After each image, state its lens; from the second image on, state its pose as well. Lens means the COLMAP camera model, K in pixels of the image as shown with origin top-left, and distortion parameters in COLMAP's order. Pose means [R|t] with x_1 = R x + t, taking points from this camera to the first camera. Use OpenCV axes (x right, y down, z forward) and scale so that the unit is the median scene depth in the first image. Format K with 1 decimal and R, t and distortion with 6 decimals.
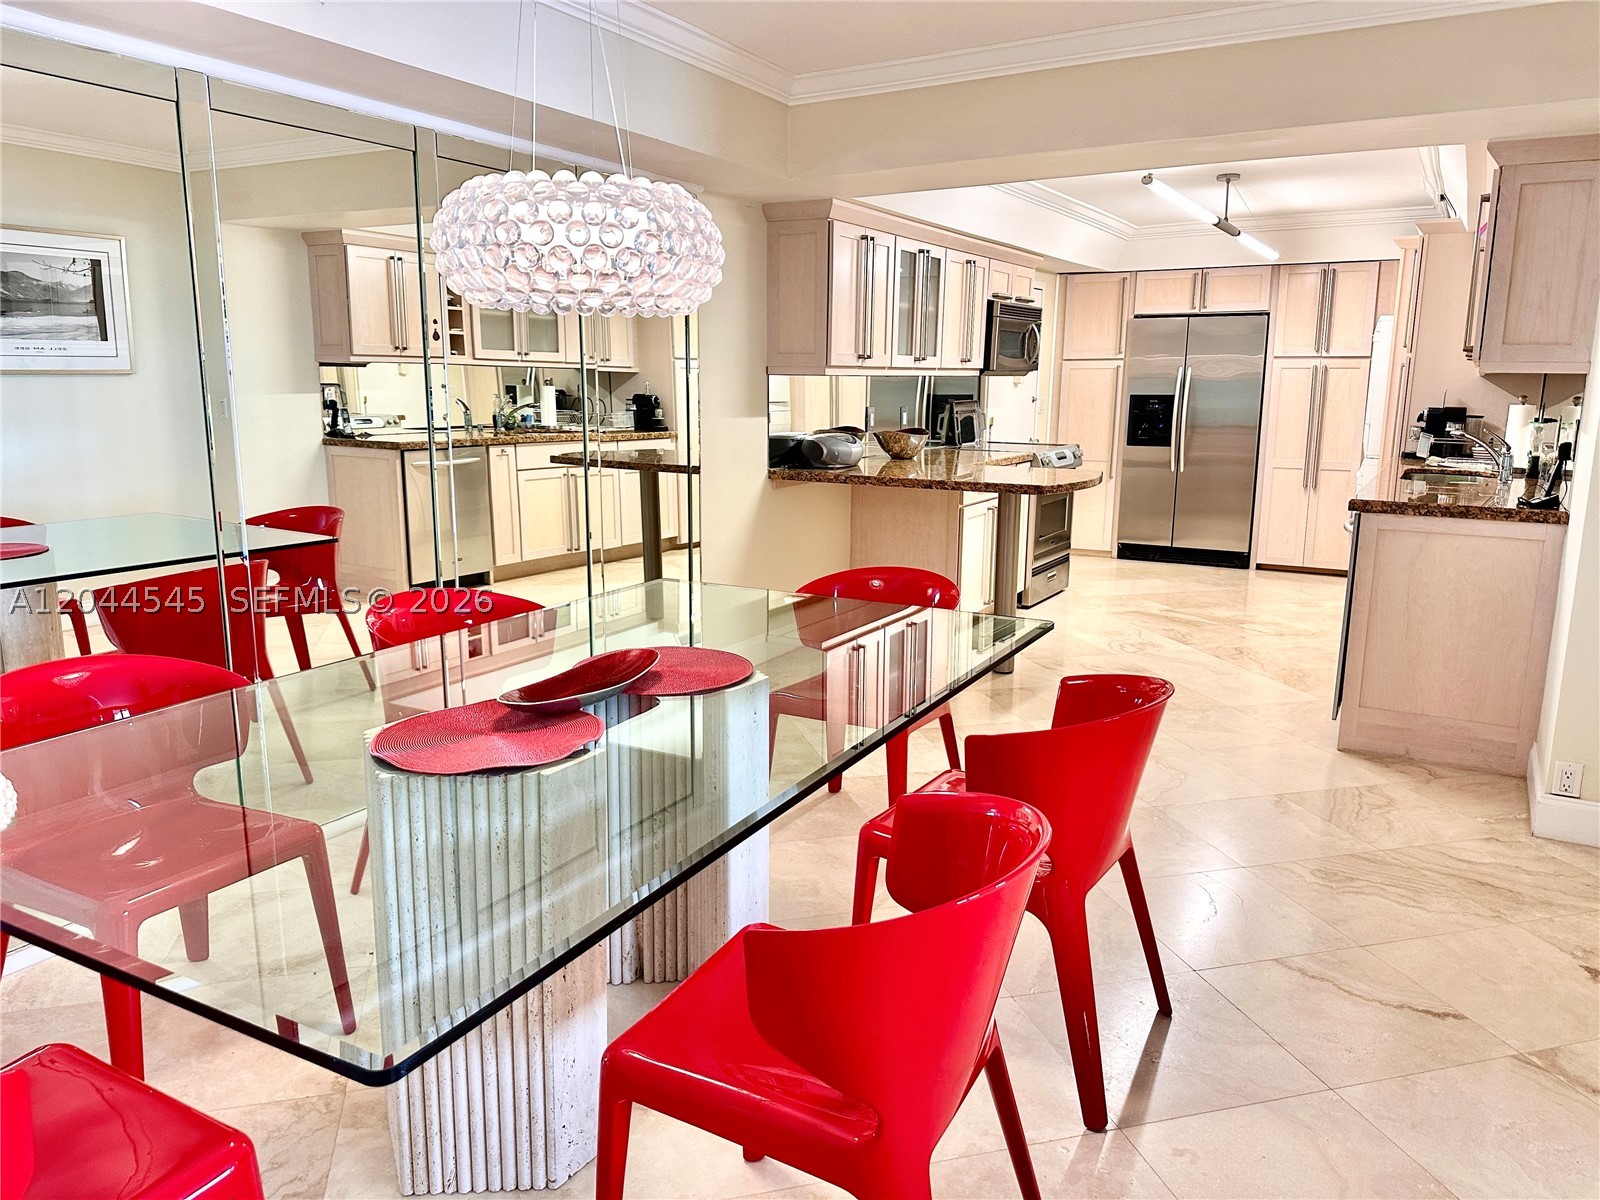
lens RADIAL K [[1159.7, 0, 800.0], [0, 1159.7, 600.0], [0, 0, 1]] dist [0.098855, -0.159945]
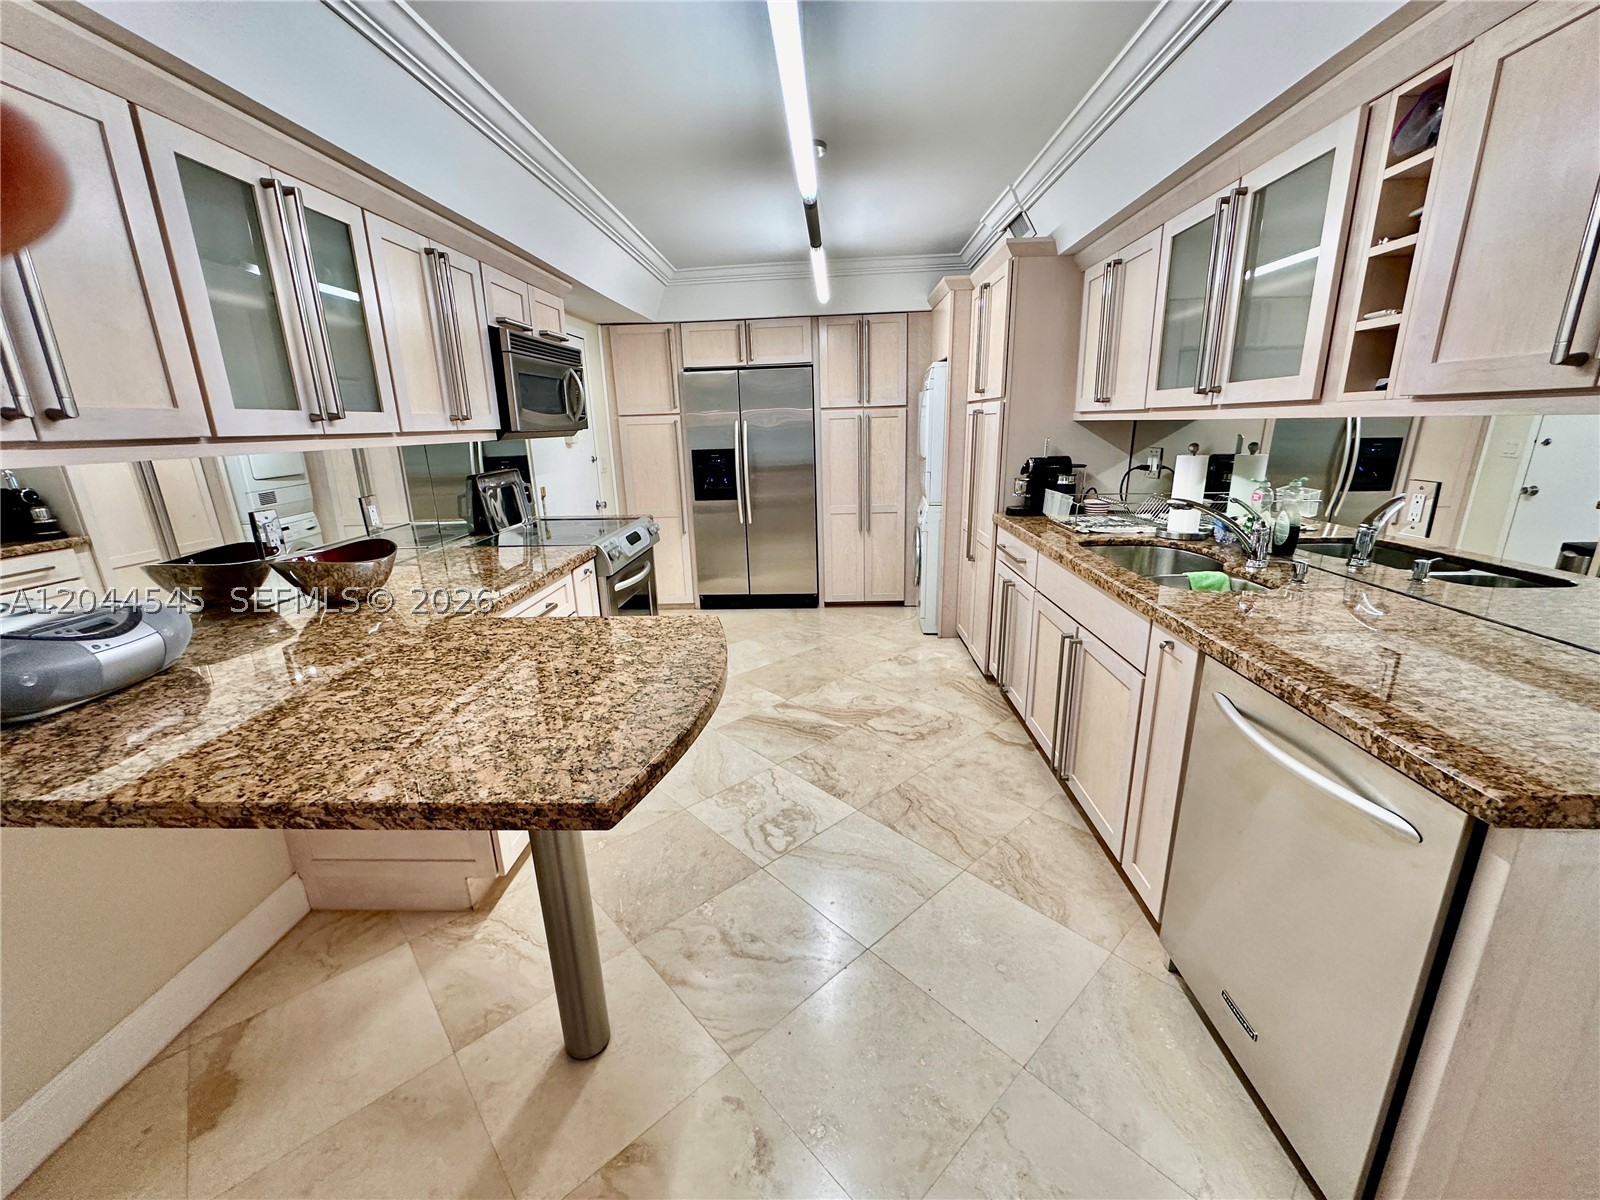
lens RADIAL K [[644.2, 0, 800.0], [0, 644.2, 600.0], [0, 0, 1]] dist [-0.001013, -0.000117]
pose [[0.888102, -0.152750, 0.433523, 0.127135], [0.121176, 0.987607, 0.099741, -0.110315], [-0.443386, -0.036048, 0.895606, 0.550777]]
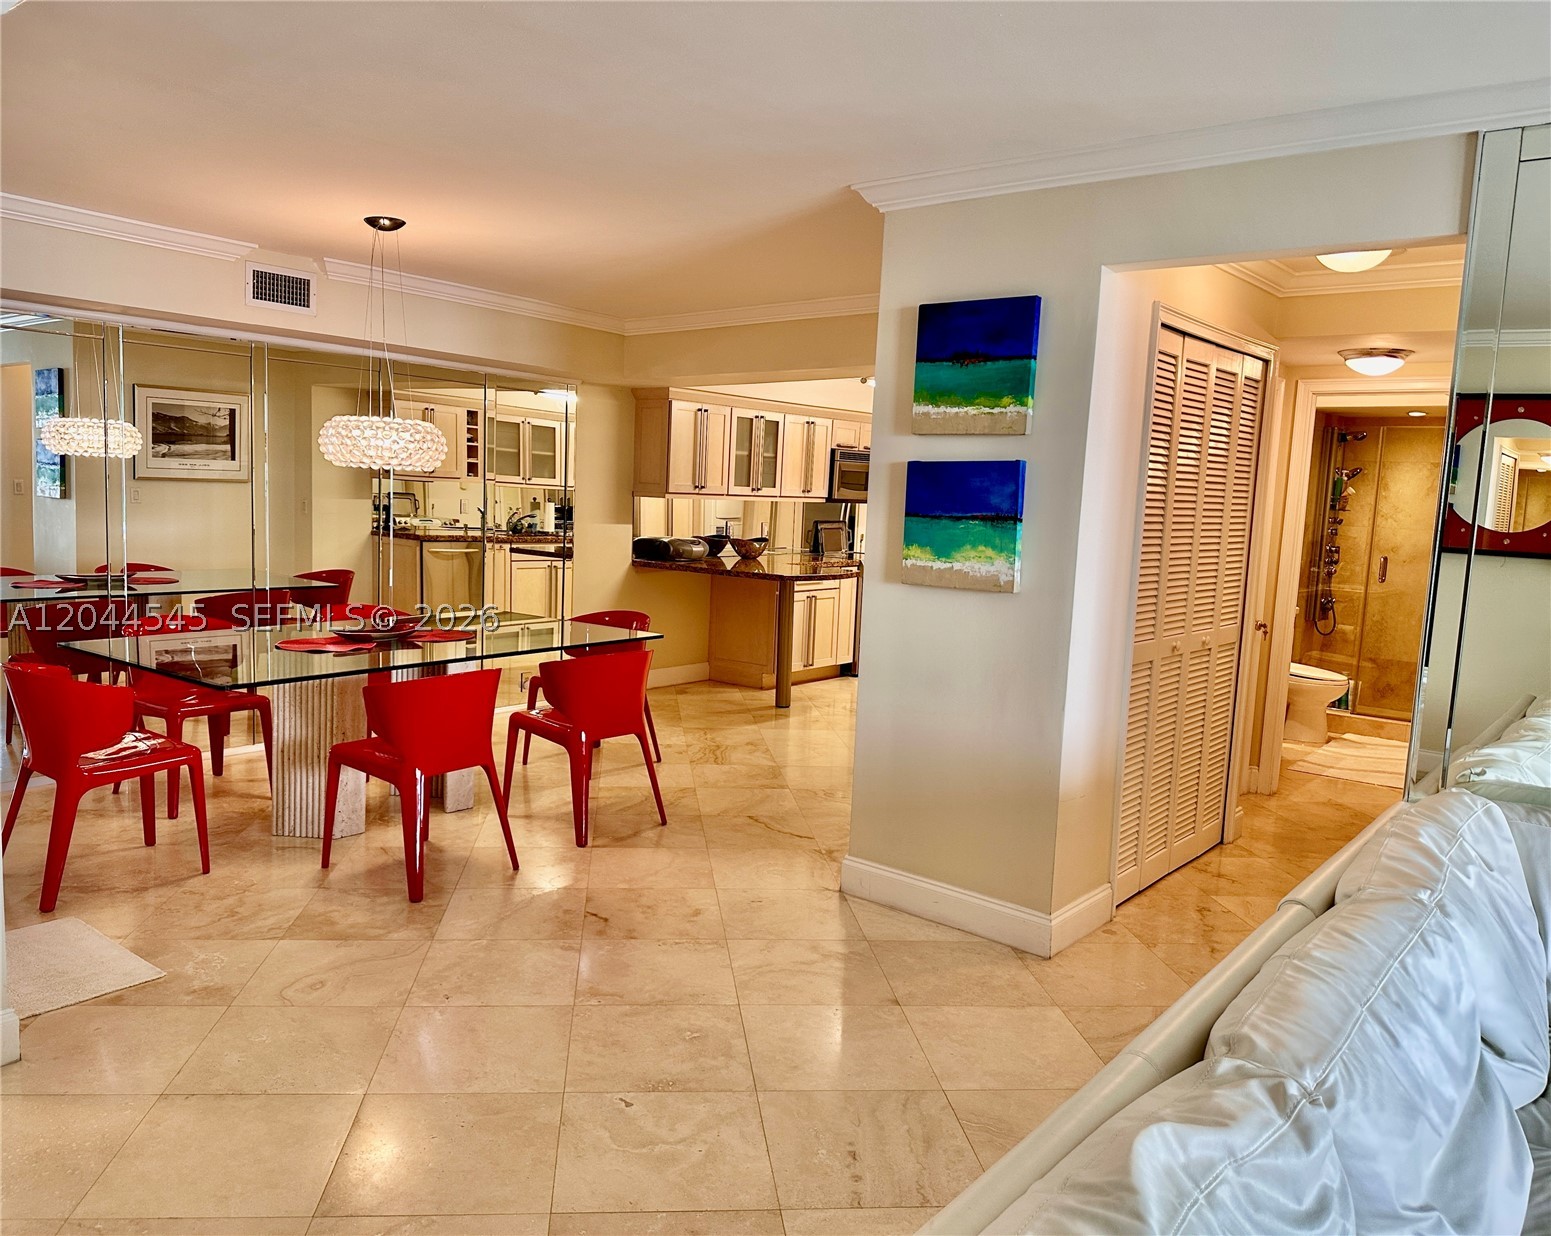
lens RADIAL K [[1218.3, 0, 775.5], [0, 1218.3, 618.0], [0, 0, 1]] dist [-0.015361, -0.003644]
pose [[0.989683, 0.048201, -0.134924, 0.280438], [-0.059692, 0.994805, -0.082460, 0.060099], [0.130249, 0.089663, 0.987419, -0.381792]]
